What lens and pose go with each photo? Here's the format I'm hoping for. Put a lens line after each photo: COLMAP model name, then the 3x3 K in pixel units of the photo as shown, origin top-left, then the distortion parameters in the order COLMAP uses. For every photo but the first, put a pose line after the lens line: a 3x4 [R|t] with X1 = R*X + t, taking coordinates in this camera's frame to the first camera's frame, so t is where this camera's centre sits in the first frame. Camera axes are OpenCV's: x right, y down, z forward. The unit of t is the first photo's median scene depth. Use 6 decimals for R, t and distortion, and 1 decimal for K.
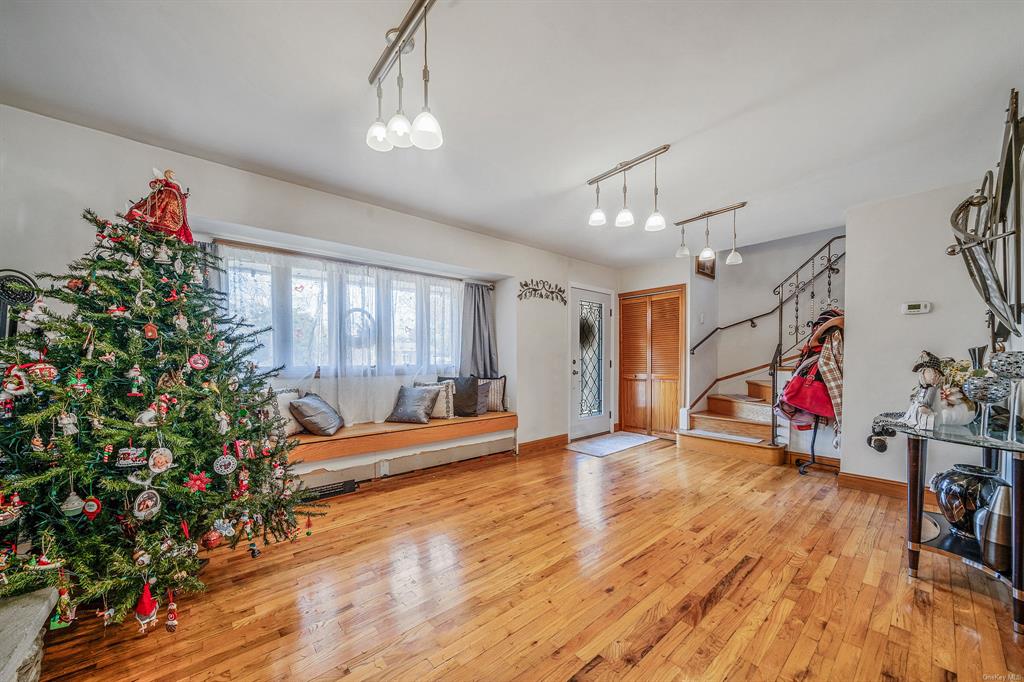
lens RADIAL K [[374.7, 0, 507.9], [0, 374.7, 370.0], [0, 0, 1]] dist [-0.001531, -0.000186]
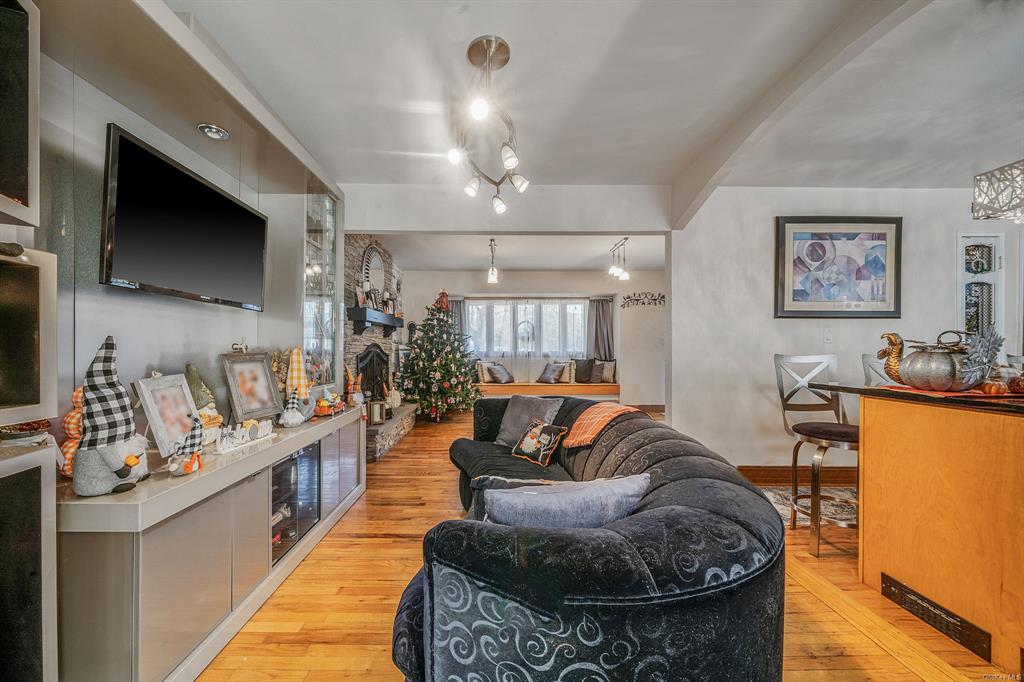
lens RADIAL K [[387.7, 0, 495.4], [0, 387.7, 351.0], [0, 0, 1]] dist [-0.001278, -0.000124]
pose [[0.766835, 0.003719, -0.641833, 0.891997], [-0.019798, 0.999644, -0.017862, 0.028639], [0.641539, 0.026404, 0.766636, -0.711189]]
